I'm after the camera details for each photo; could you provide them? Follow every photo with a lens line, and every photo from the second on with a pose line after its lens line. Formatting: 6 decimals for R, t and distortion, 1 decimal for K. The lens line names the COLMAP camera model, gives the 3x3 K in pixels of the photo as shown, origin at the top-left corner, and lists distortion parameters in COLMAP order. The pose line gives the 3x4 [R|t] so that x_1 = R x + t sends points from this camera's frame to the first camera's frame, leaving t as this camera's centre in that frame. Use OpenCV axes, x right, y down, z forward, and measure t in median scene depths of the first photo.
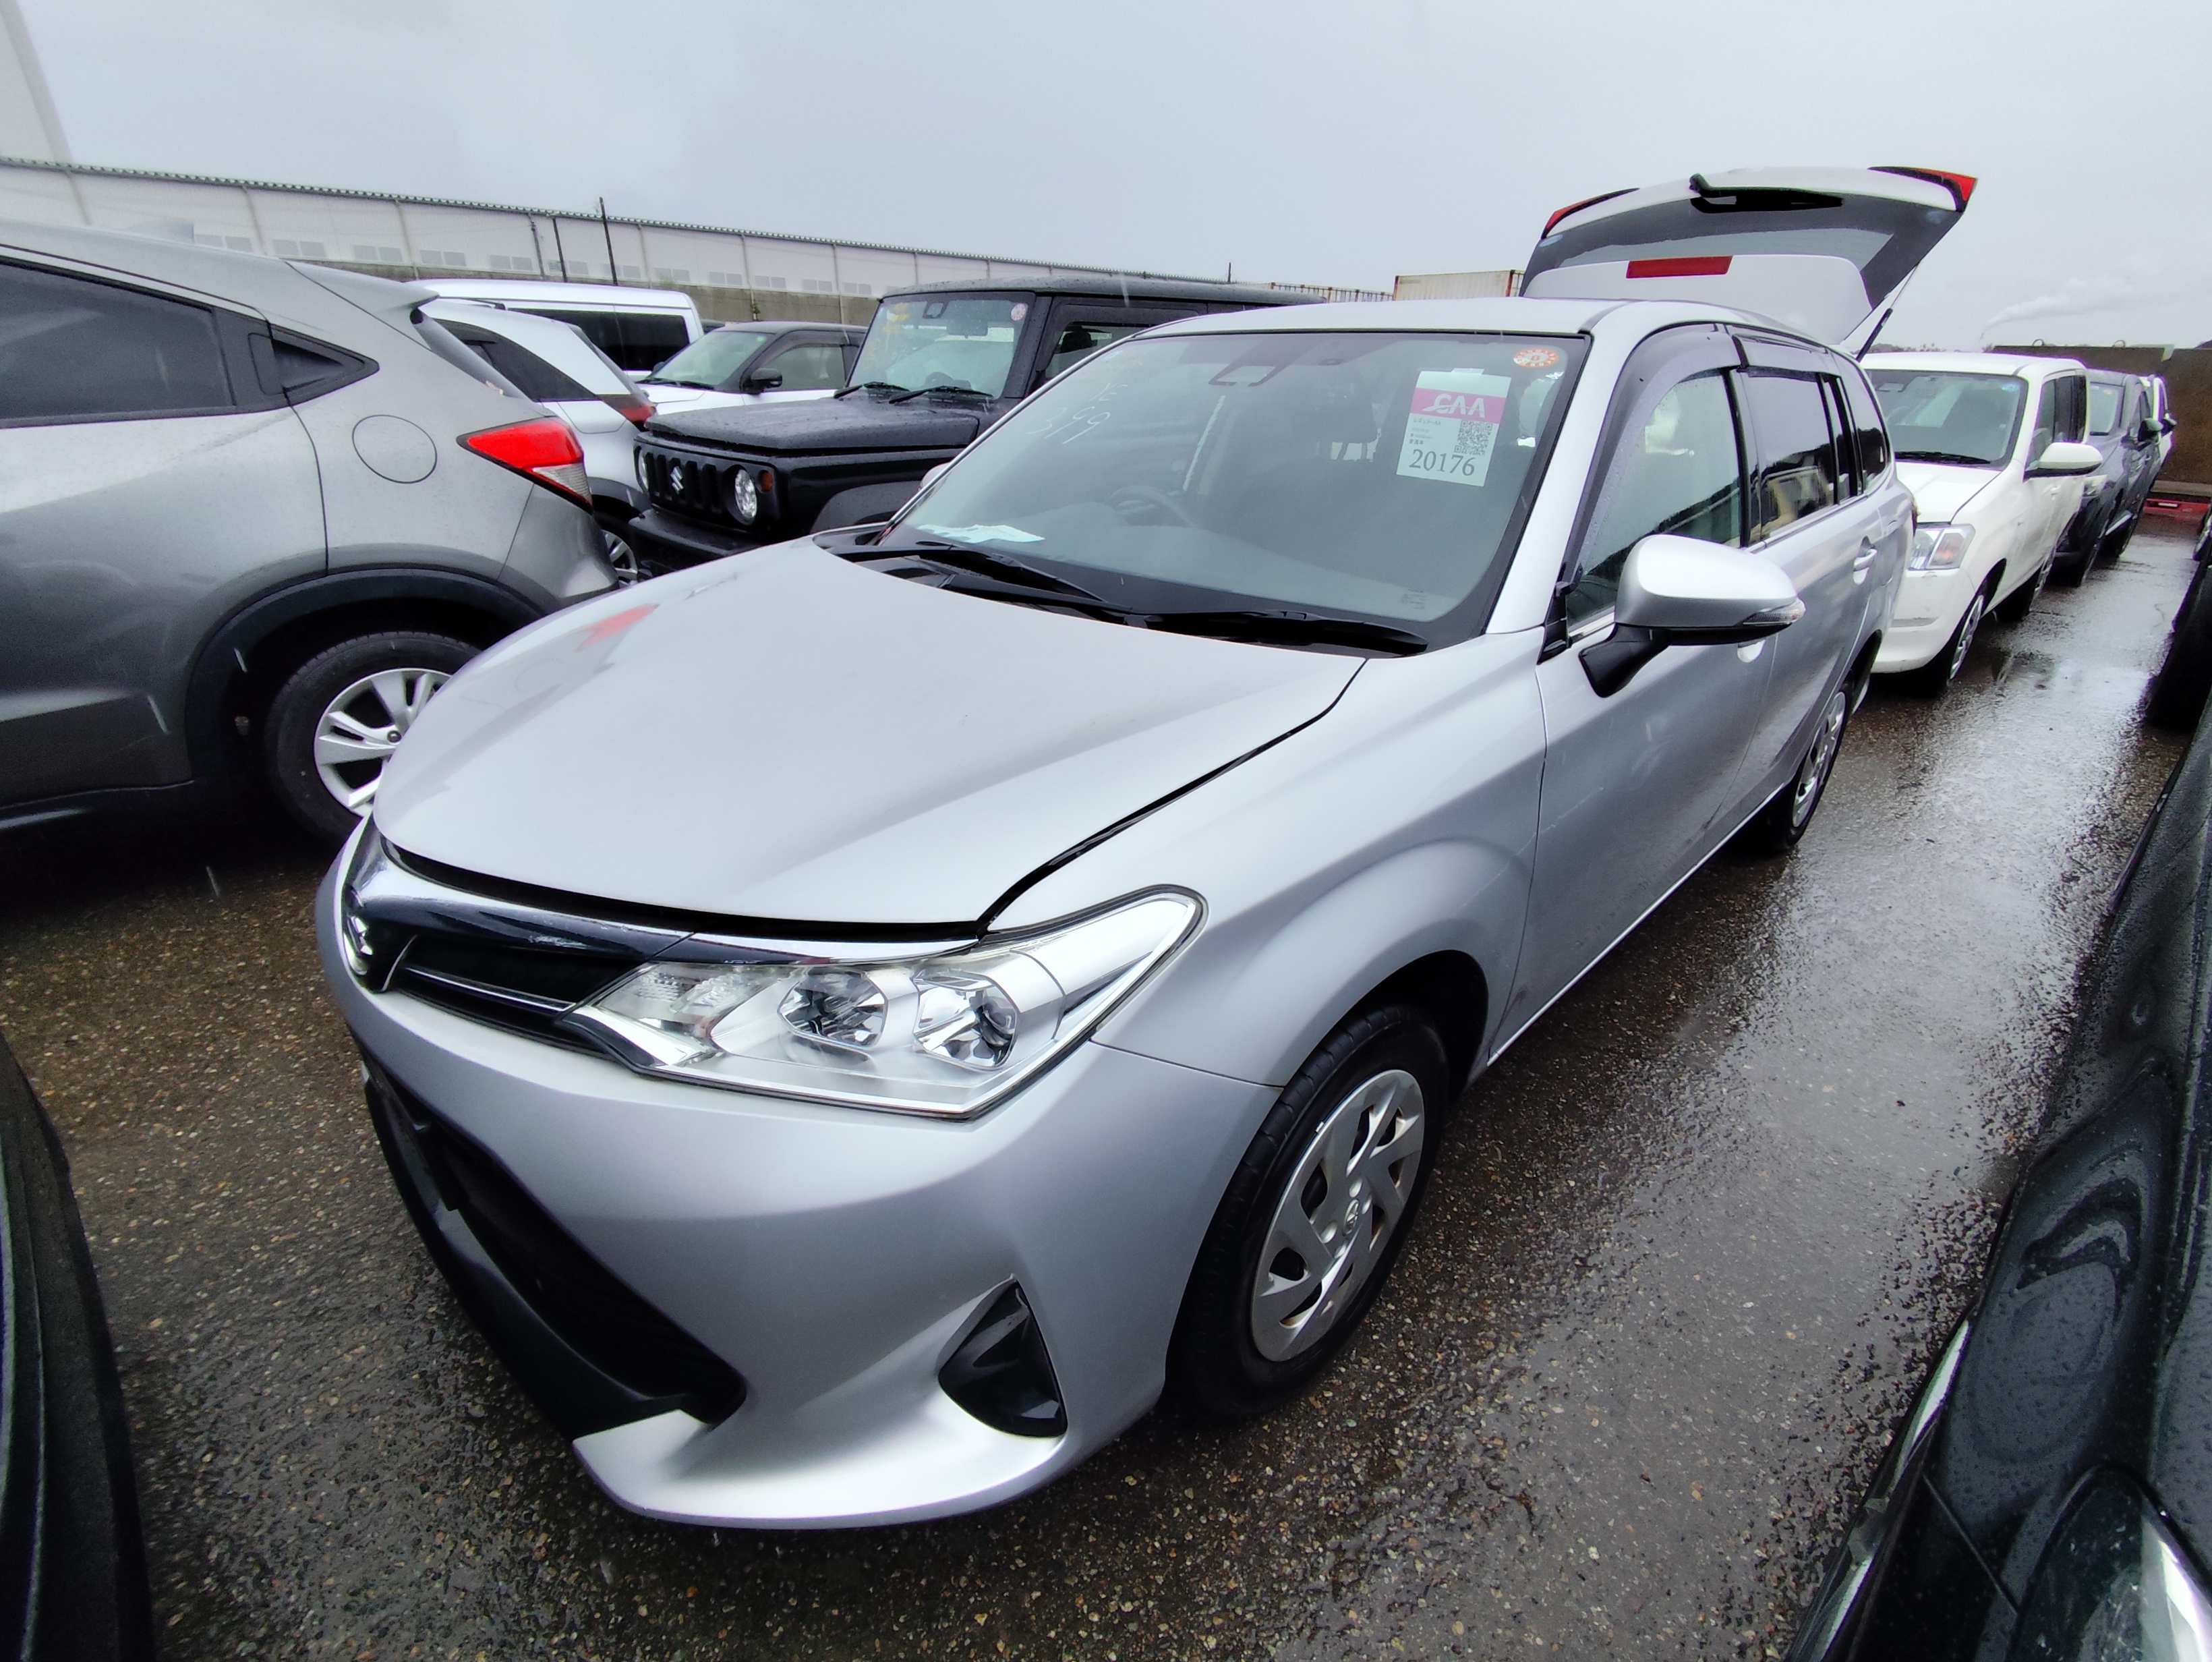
lens RADIAL K [[1017.0, 0, 1092.6], [0, 1017.0, 830.3], [0, 0, 1]] dist [0.003103, -0.005710]
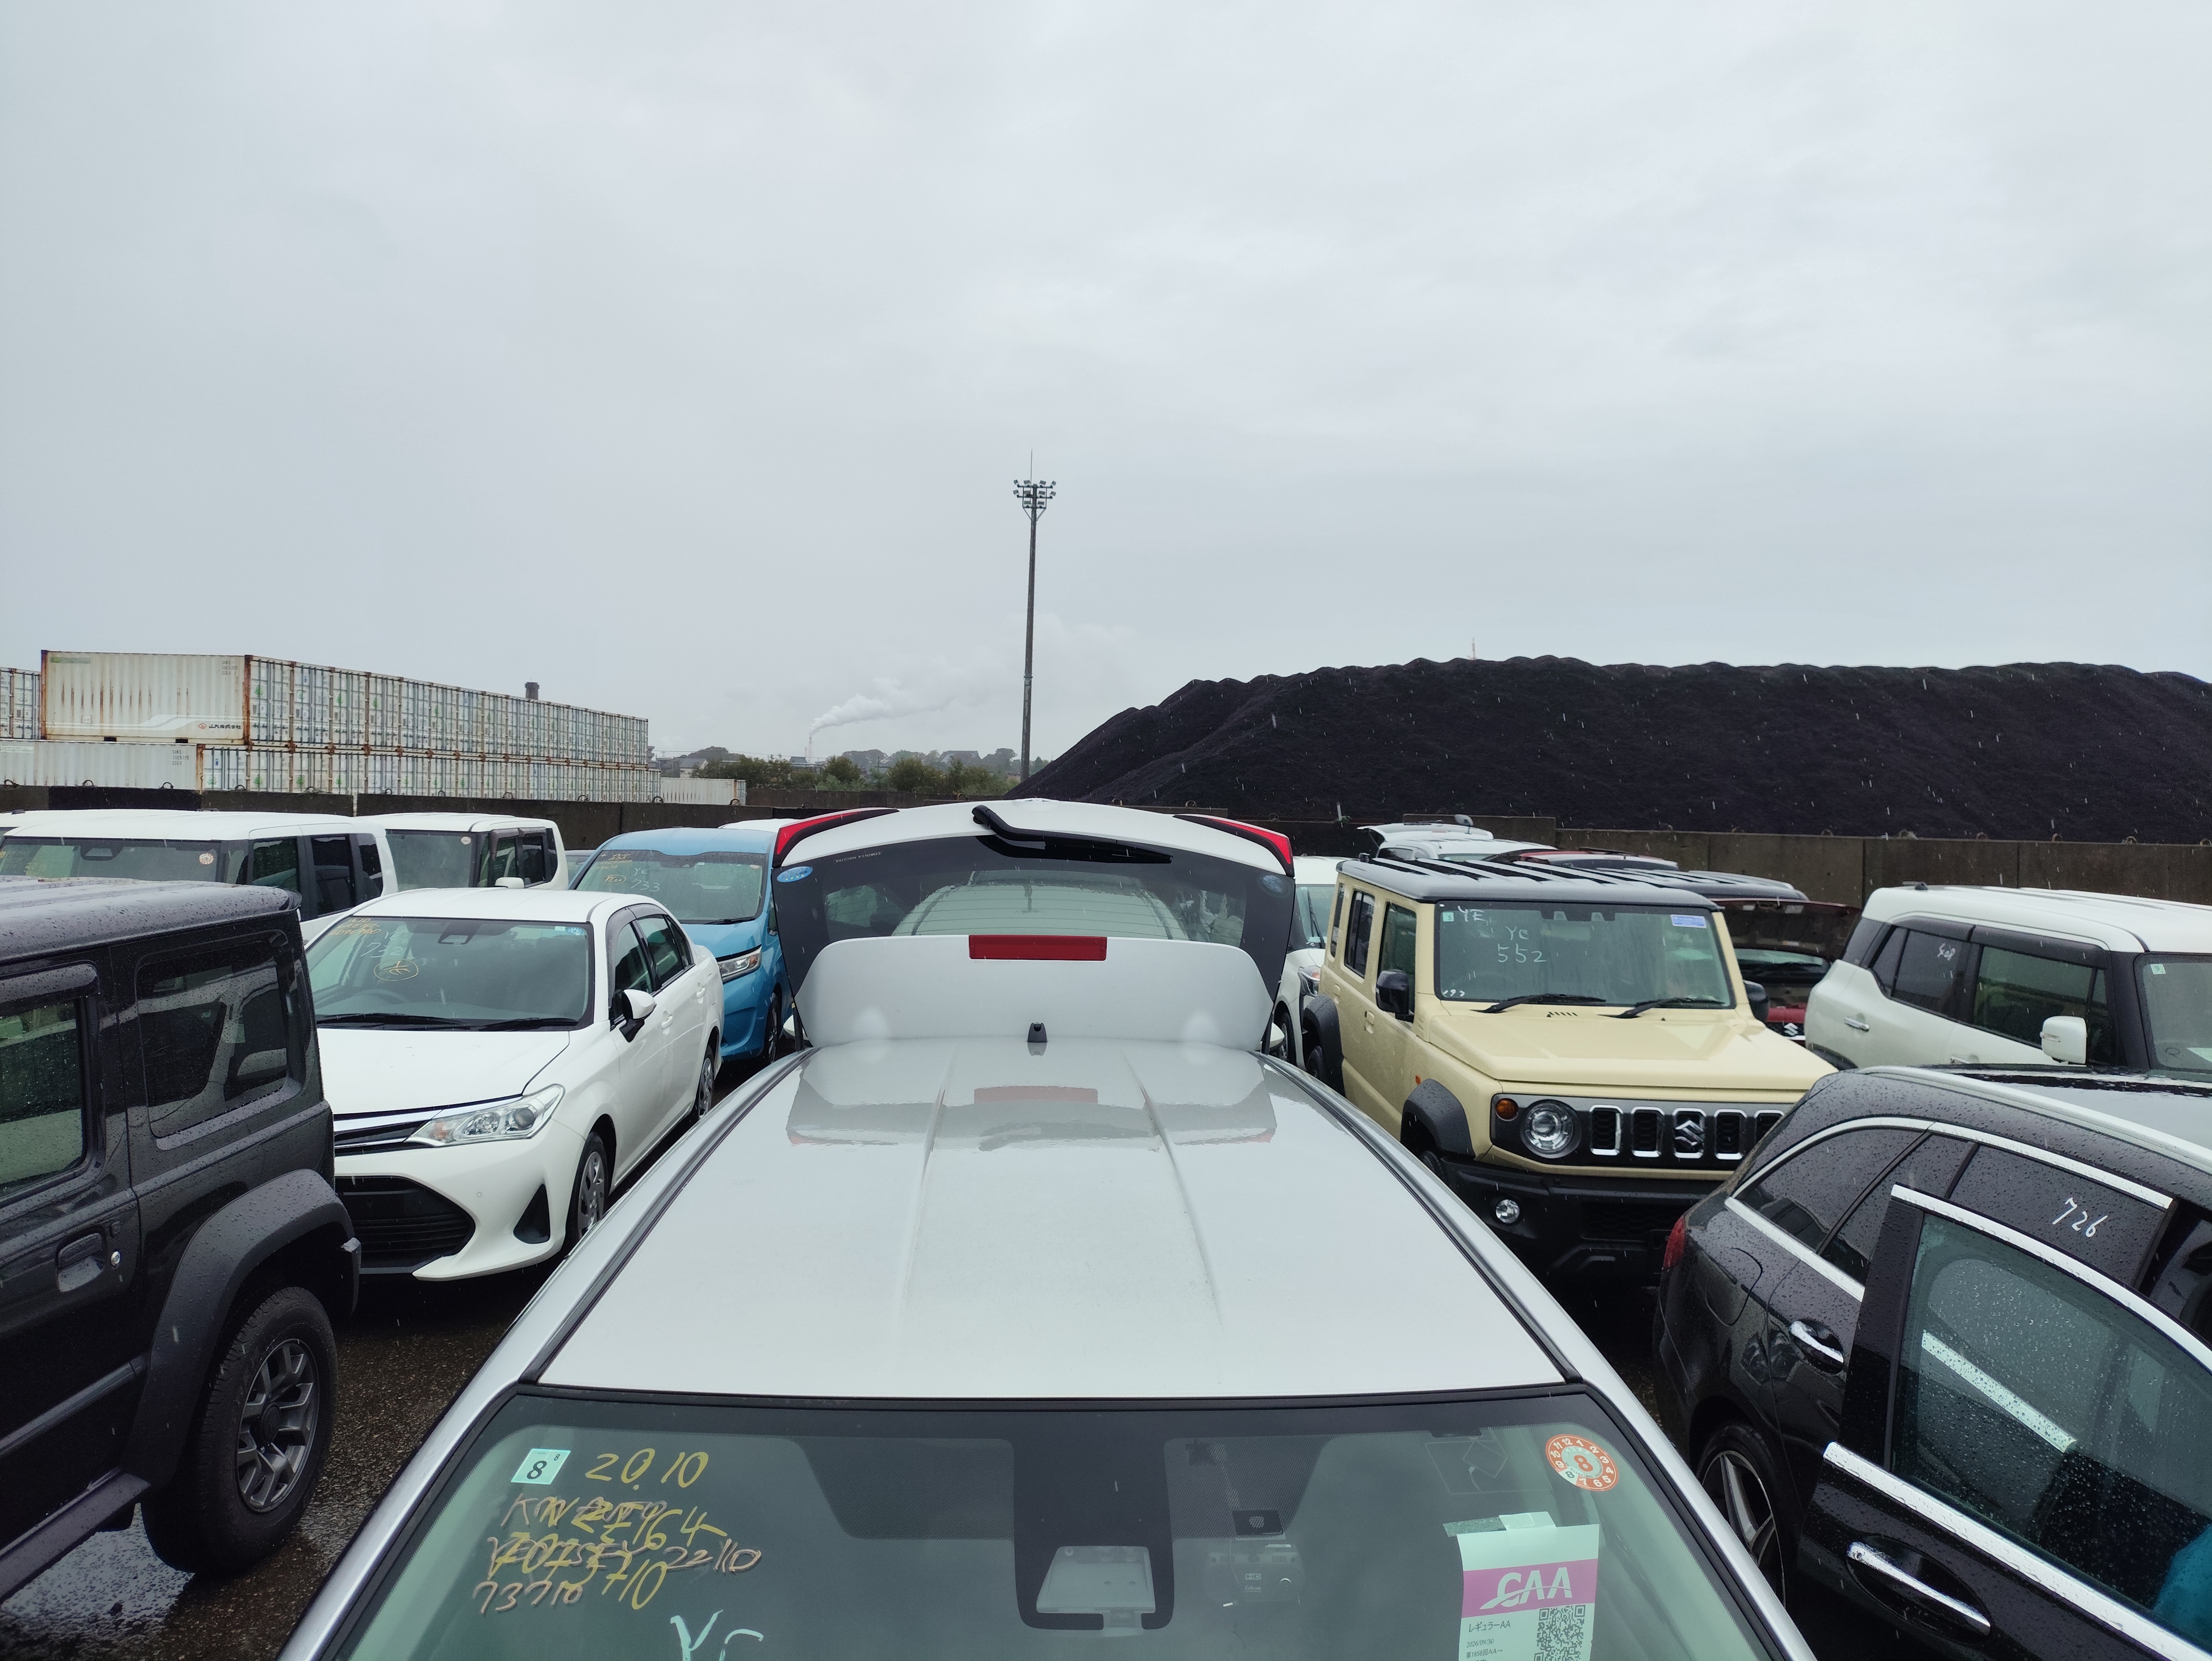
lens RADIAL K [[1605.9, 0, 1105.8], [0, 1605.9, 852.1], [0, 0, 1]] dist [0.058468, -0.056866]
pose [[0.670773, -0.026605, 0.741186, -0.409268], [0.302002, 0.922551, -0.240197, -0.624531], [-0.677391, 0.384957, 0.626857, 0.455766]]
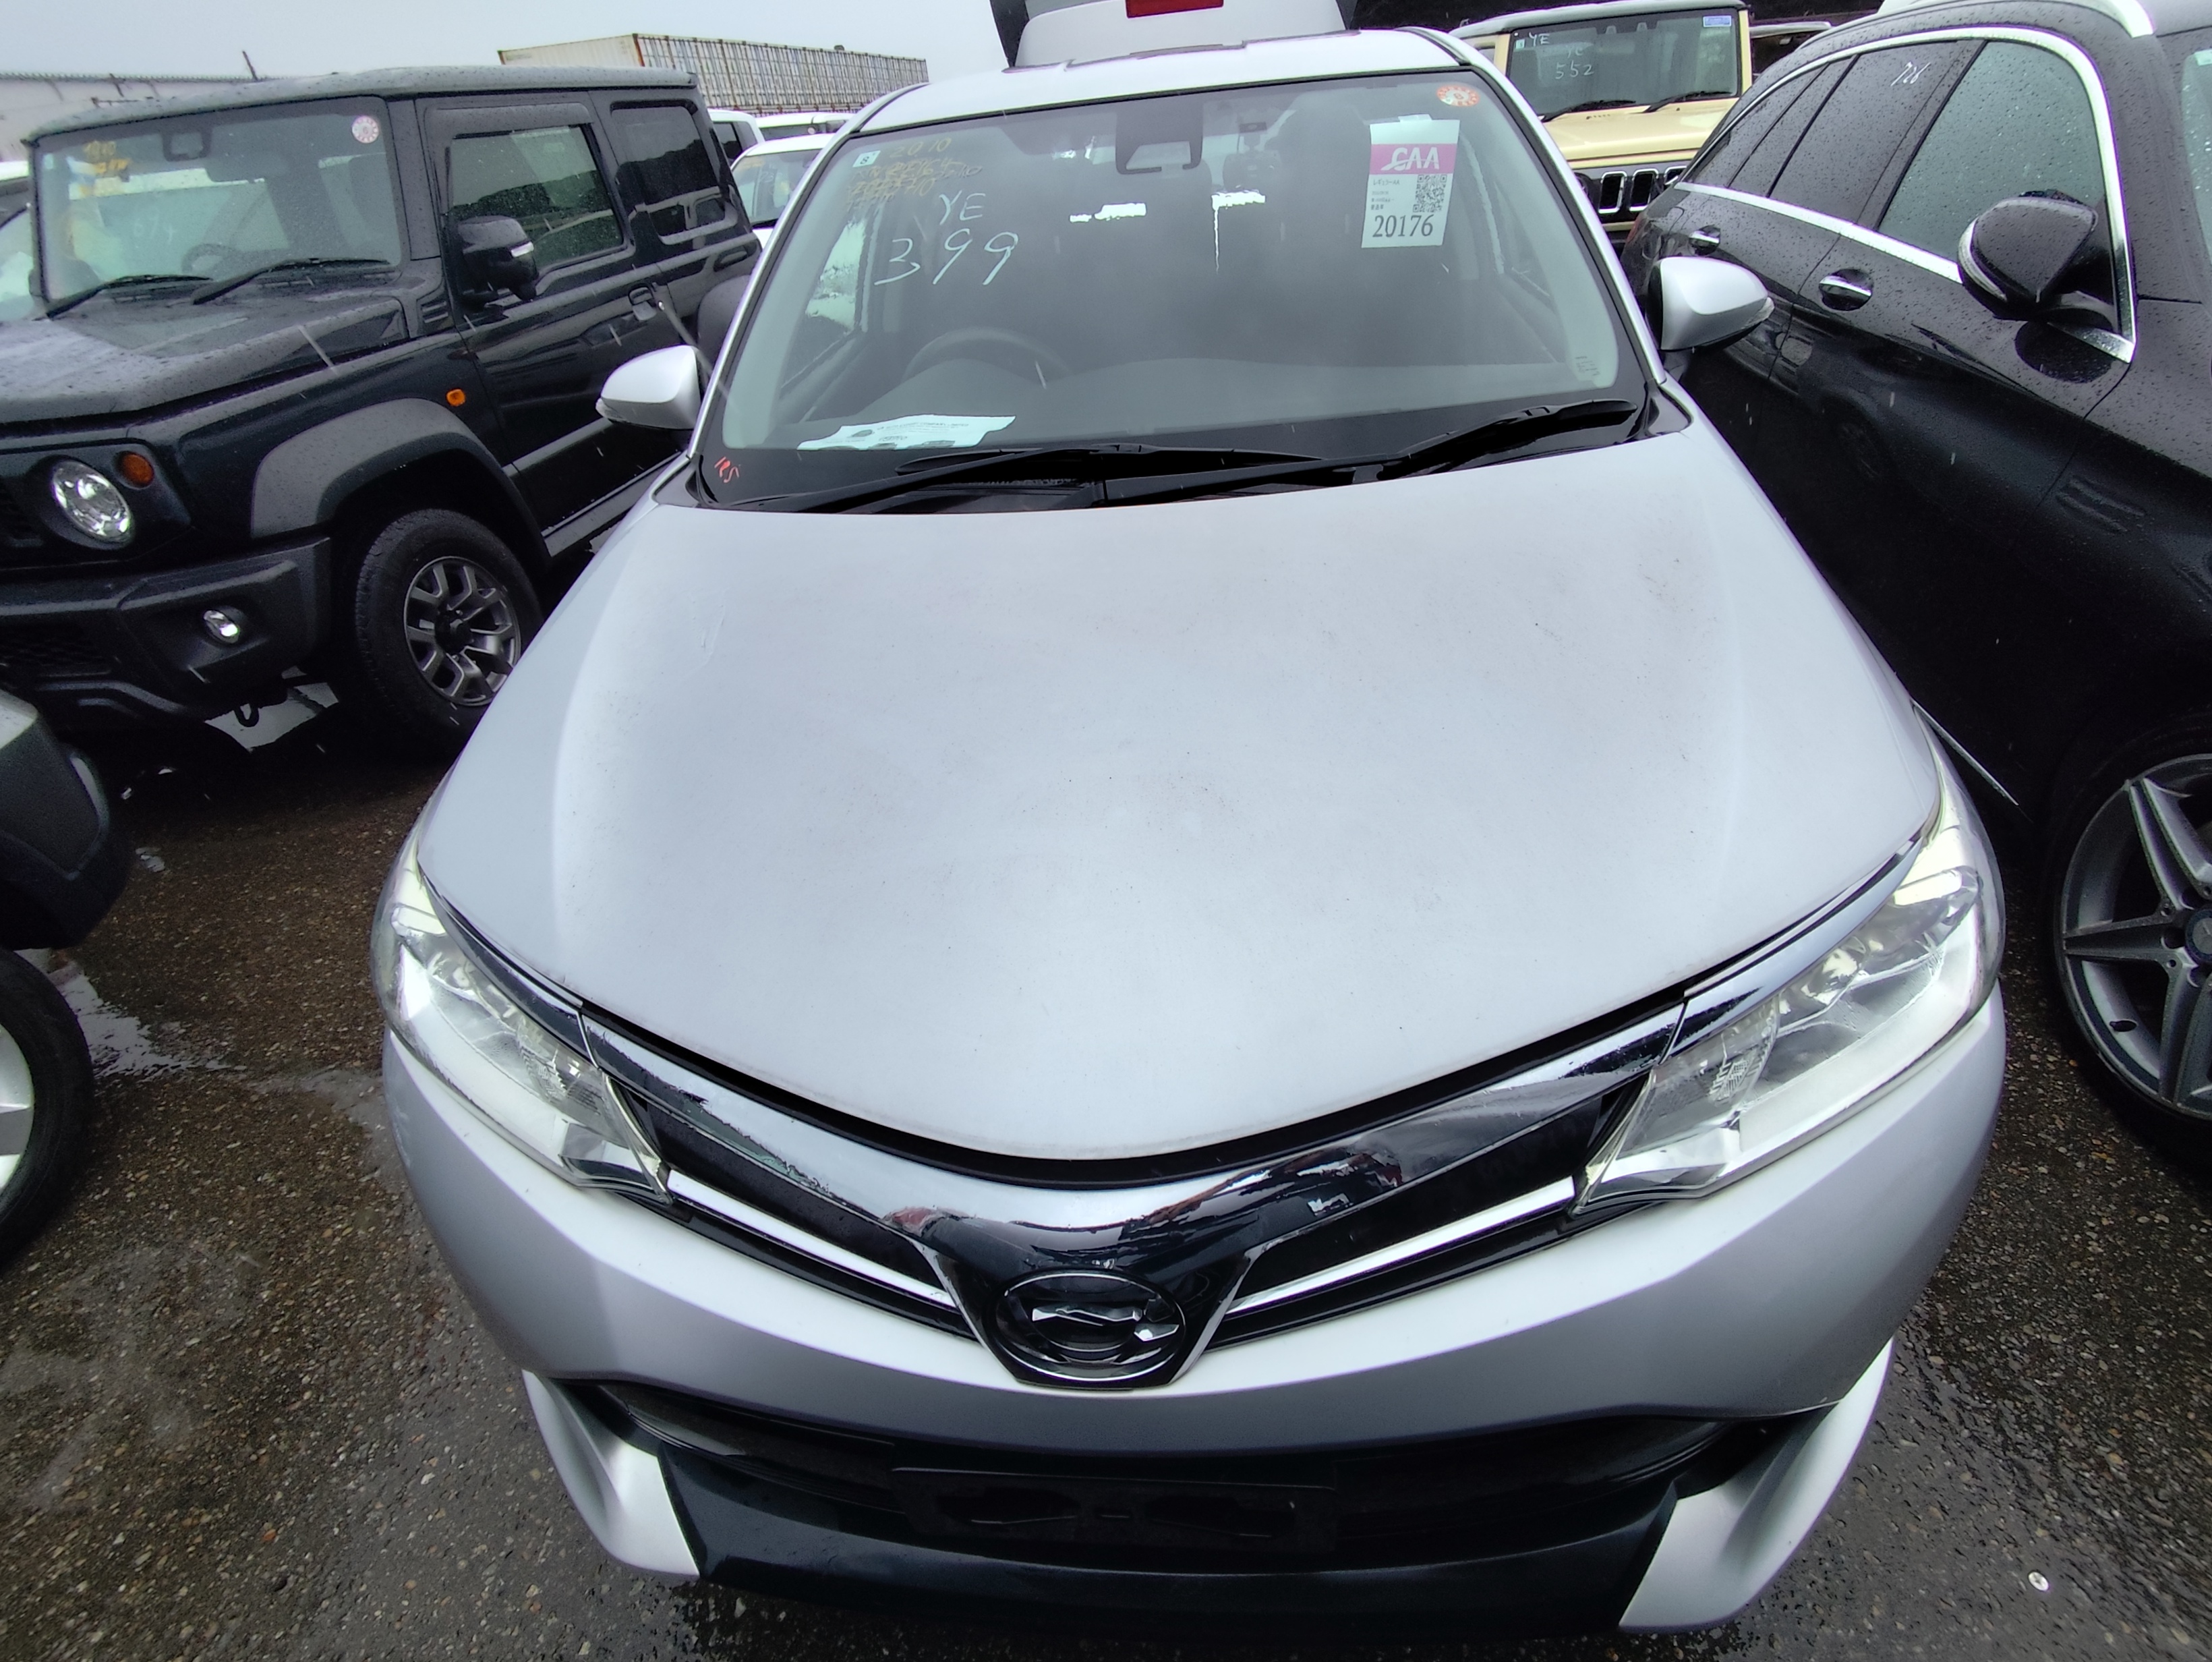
lens RADIAL K [[1017.0, 0, 1124.1], [0, 1017.0, 834.4], [0, 0, 1]] dist [0.003103, -0.005710]
pose [[0.755035, -0.444895, 0.481653, -0.563788], [0.359402, 0.895210, 0.263495, -0.198248], [-0.548408, -0.025841, 0.835811, 0.336965]]
